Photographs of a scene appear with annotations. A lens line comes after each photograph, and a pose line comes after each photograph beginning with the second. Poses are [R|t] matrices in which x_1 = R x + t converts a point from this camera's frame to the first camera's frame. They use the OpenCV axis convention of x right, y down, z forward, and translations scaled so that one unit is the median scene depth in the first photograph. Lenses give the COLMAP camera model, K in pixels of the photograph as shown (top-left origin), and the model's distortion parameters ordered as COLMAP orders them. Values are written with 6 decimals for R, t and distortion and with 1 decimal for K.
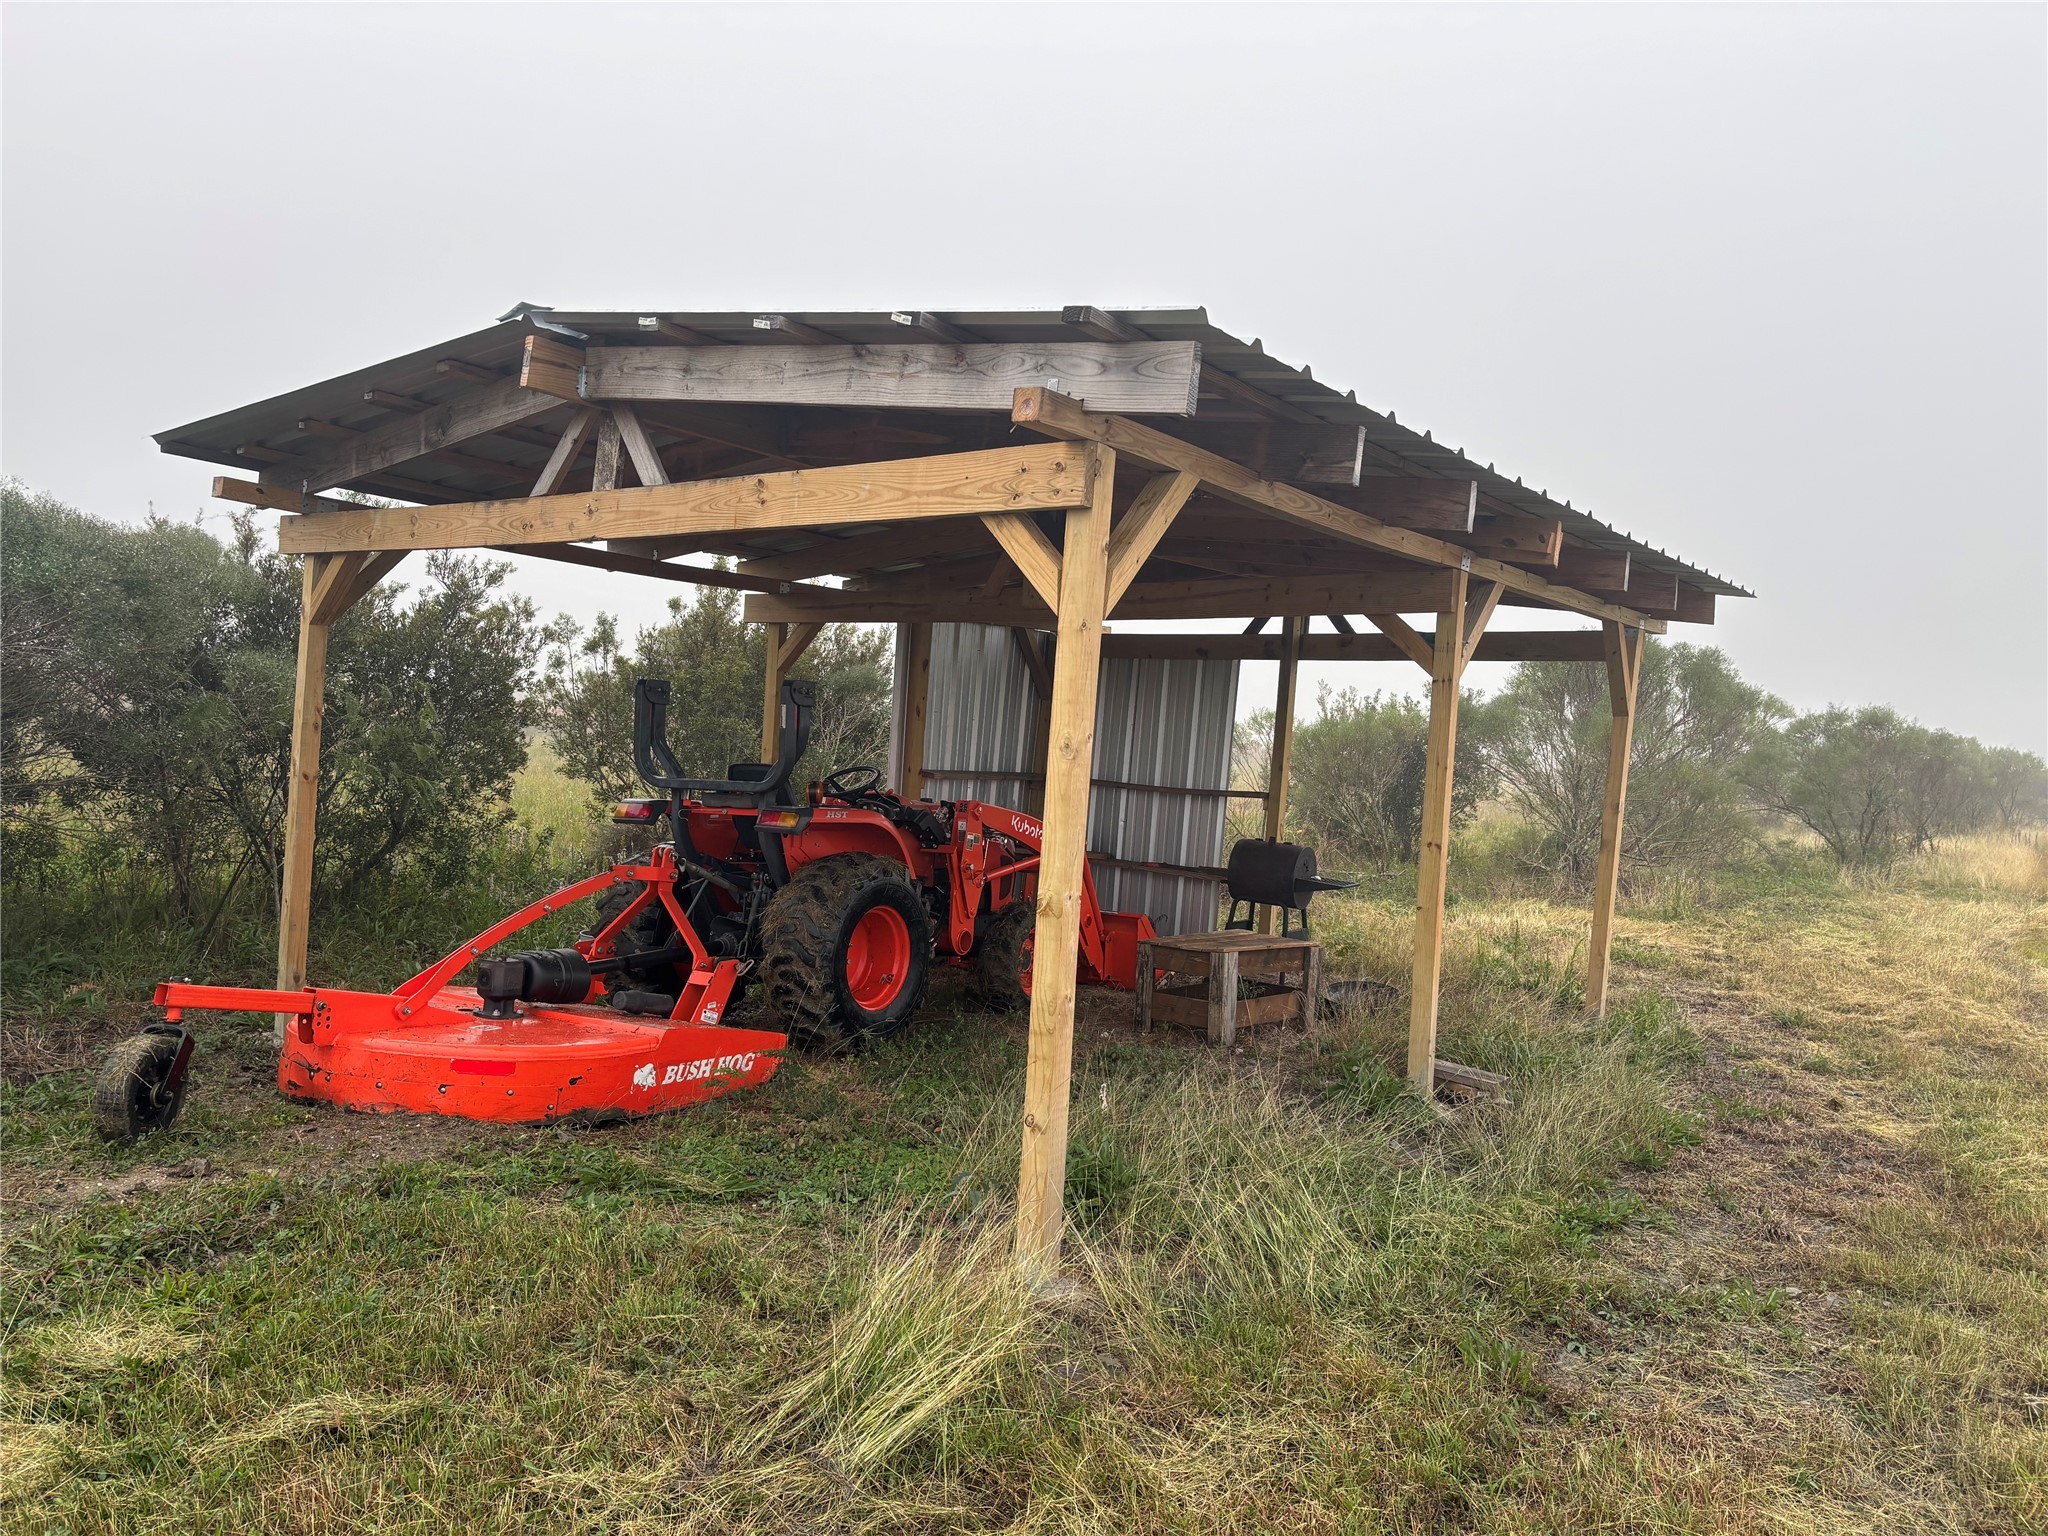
lens RADIAL K [[1550.1, 0, 1022.7], [0, 1550.1, 766.9], [0, 0, 1]] dist [-0.002674, -0.000221]
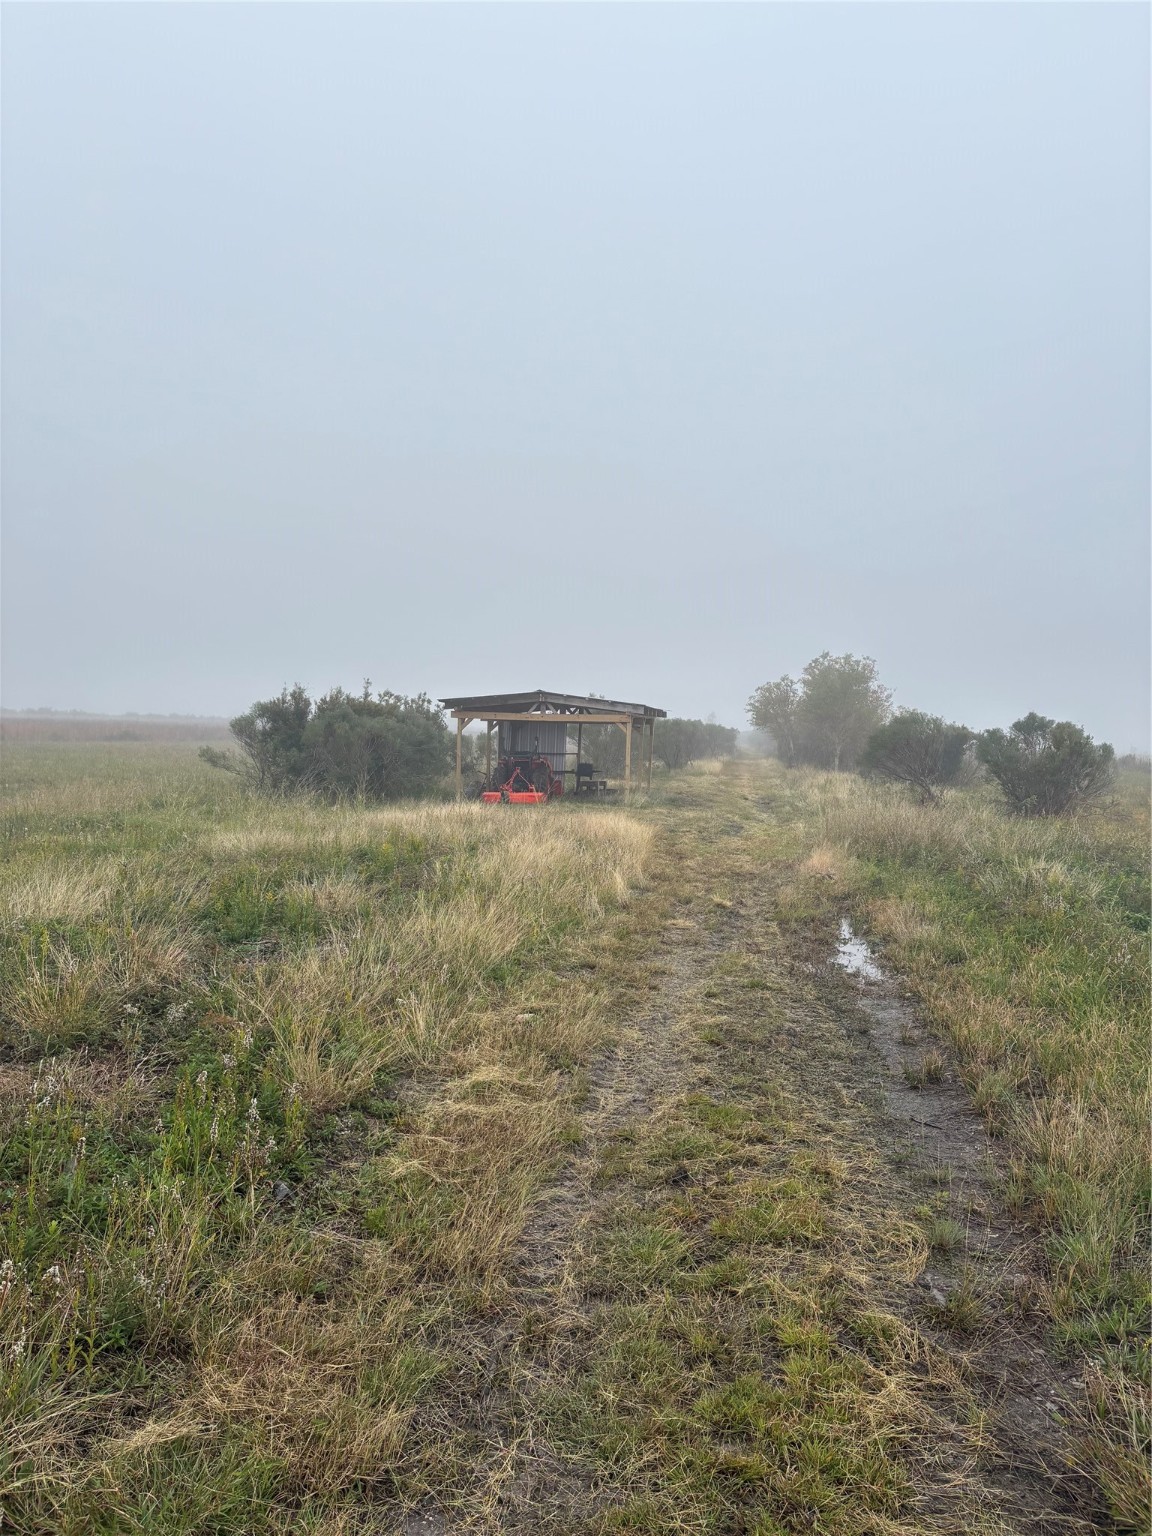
lens RADIAL K [[1162.6, 0, 576.2], [0, 1162.6, 766.1], [0, 0, 1]] dist [-0.002674, -0.000221]
pose [[0.899881, -0.046173, 0.433685, -3.199680], [0.034263, 0.998791, 0.035242, -0.157992], [-0.434788, -0.016854, 0.900375, -5.024260]]
